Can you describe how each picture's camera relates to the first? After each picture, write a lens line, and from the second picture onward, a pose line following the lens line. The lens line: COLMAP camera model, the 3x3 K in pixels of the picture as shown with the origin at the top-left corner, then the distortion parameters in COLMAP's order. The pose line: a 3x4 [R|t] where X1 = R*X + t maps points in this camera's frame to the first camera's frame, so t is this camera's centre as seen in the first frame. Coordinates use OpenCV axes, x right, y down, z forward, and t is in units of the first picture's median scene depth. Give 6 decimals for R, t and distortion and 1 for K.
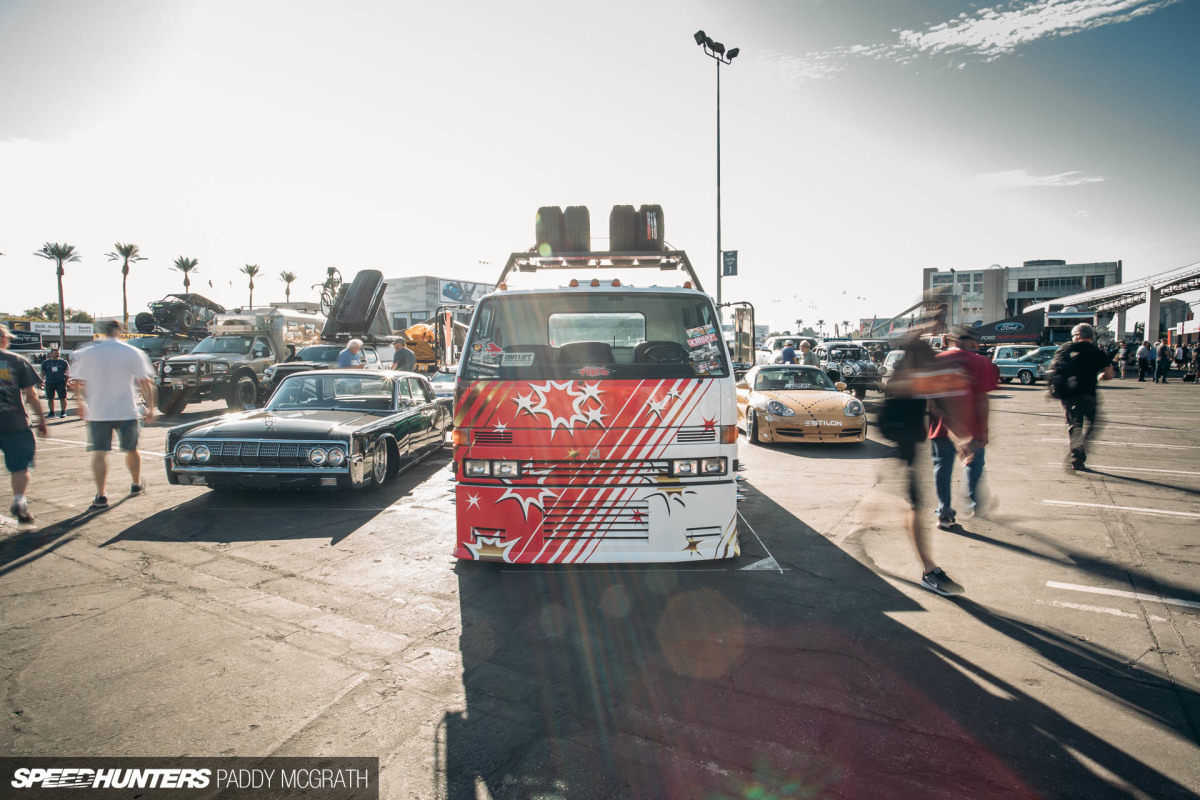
lens RADIAL K [[703.1, 0, 600.0], [0, 703.1, 400.0], [0, 0, 1]] dist [-0.041555, 0.000863]
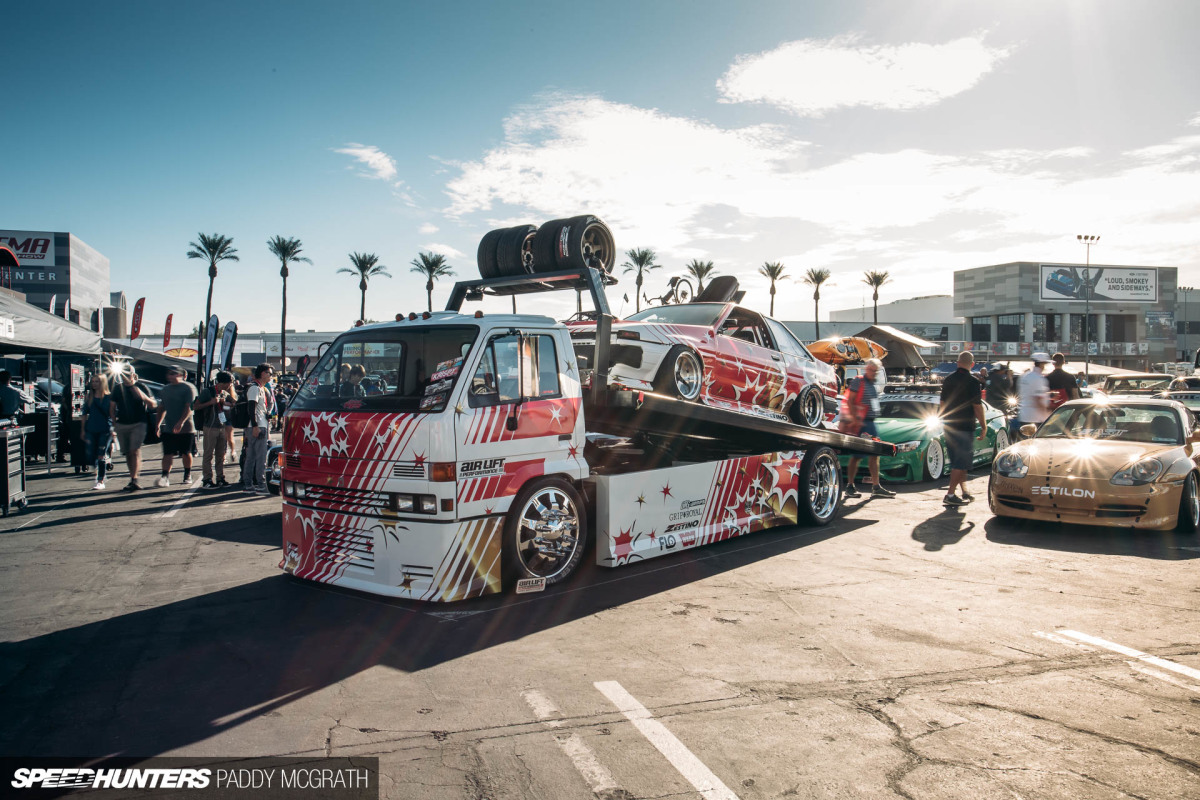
lens RADIAL K [[966.8, 0, 600.0], [0, 966.8, 400.0], [0, 0, 1]] dist [0.006649, 0.009881]
pose [[0.778414, 0.015126, -0.627570, 1.200269], [-0.039701, 0.998895, -0.025167, -0.025478], [0.626495, 0.044505, 0.778154, 0.101648]]
